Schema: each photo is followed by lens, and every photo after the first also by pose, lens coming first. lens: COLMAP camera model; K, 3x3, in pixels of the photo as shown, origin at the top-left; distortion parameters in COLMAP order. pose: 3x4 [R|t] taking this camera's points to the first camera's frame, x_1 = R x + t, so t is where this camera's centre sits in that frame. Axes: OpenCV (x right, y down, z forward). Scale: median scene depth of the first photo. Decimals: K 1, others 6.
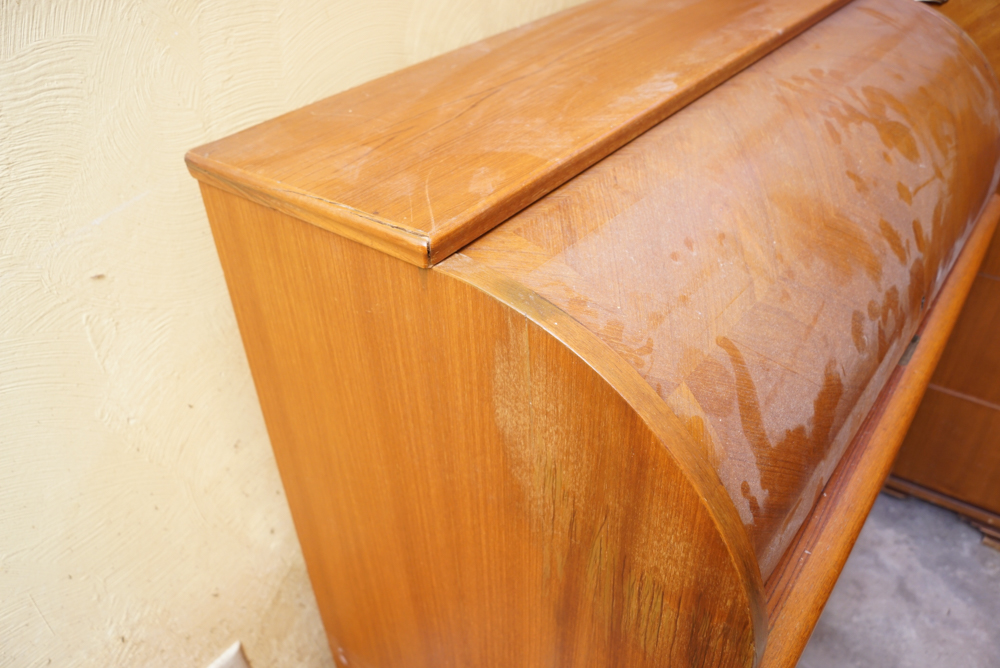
lens RADIAL K [[758.8, 0, 480.7], [0, 758.8, 346.5], [0, 0, 1]] dist [-0.088229, 0.008990]
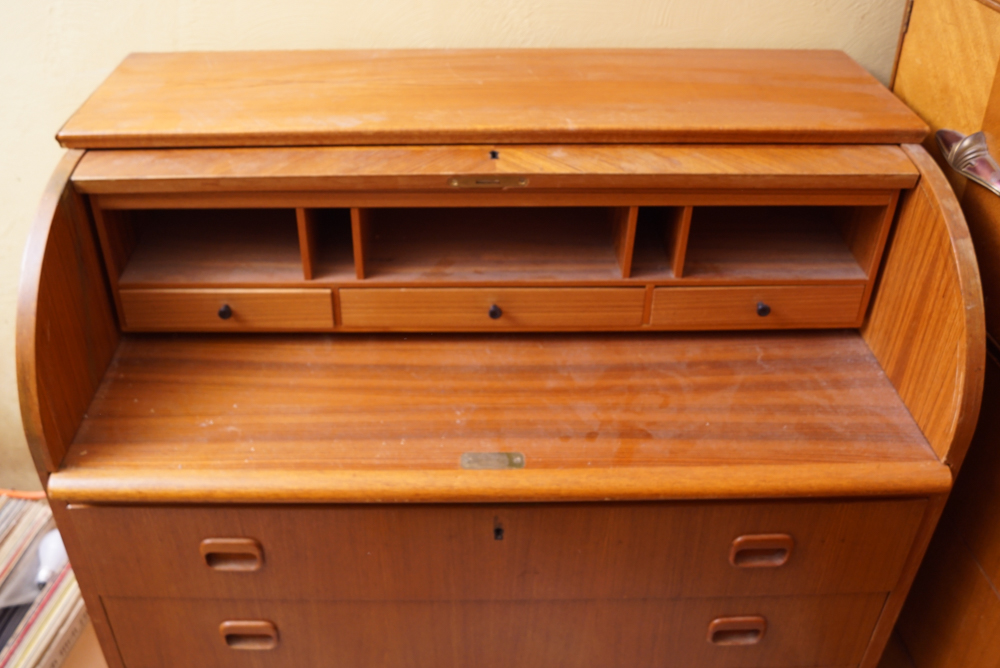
lens RADIAL K [[873.9, 0, 437.5], [0, 873.9, 186.9], [0, 0, 1]] dist [-0.069983, 0.009551]
pose [[0.612173, 0.413414, -0.674042, 1.135035], [-0.477242, 0.872843, 0.101908, -0.389961], [0.630463, 0.259296, 0.731630, 0.027833]]
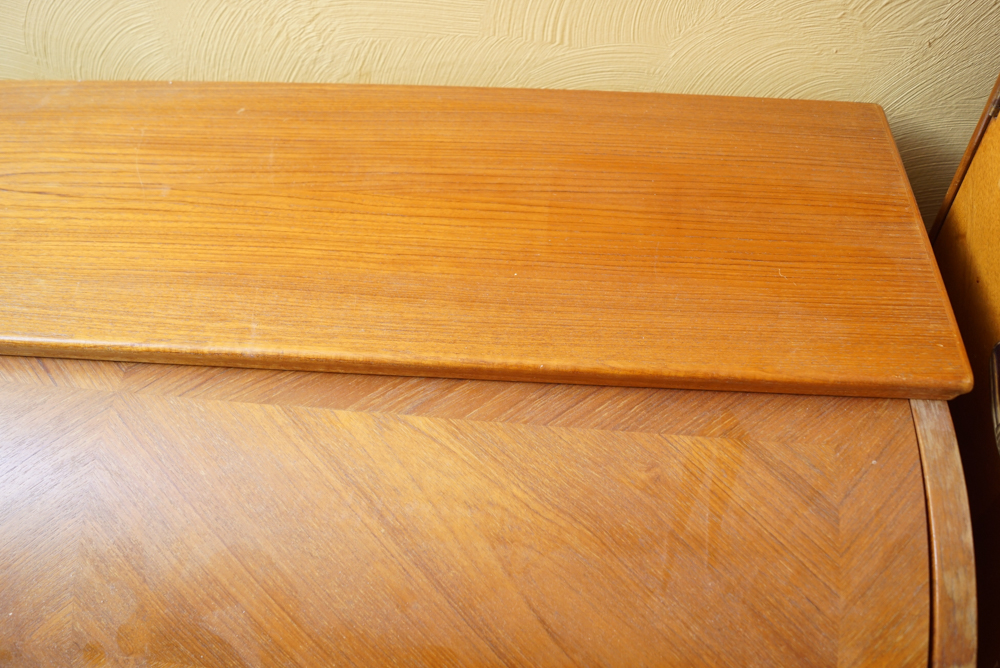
lens RADIAL K [[802.3, 0, 500.0], [0, 802.3, 334.0], [0, 0, 1]] dist [-0.070385, 0.005902]
pose [[0.555817, 0.675813, -0.484091, 0.771129], [-0.491664, 0.736803, 0.464098, -0.787639], [0.670324, -0.019944, 0.741801, 0.698547]]
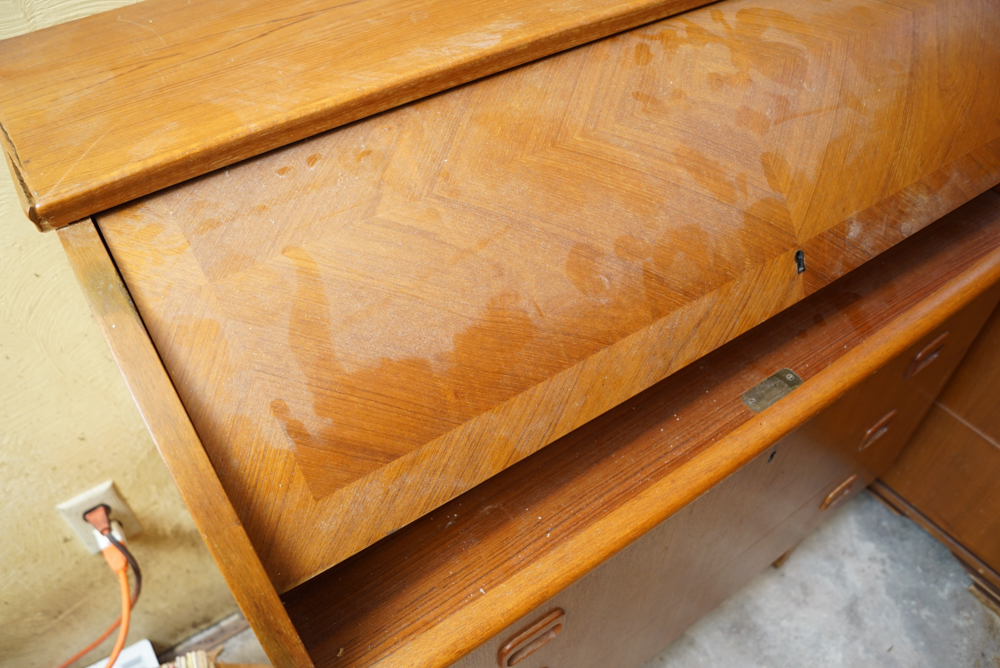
lens RADIAL K [[758.8, 0, 480.7], [0, 758.8, 346.5], [0, 0, 1]] dist [-0.088229, 0.008990]
pose [[0.952744, 0.244275, -0.180579, 0.392689], [-0.204409, 0.955264, 0.213745, -0.161185], [0.224713, -0.166732, 0.960054, 0.102485]]
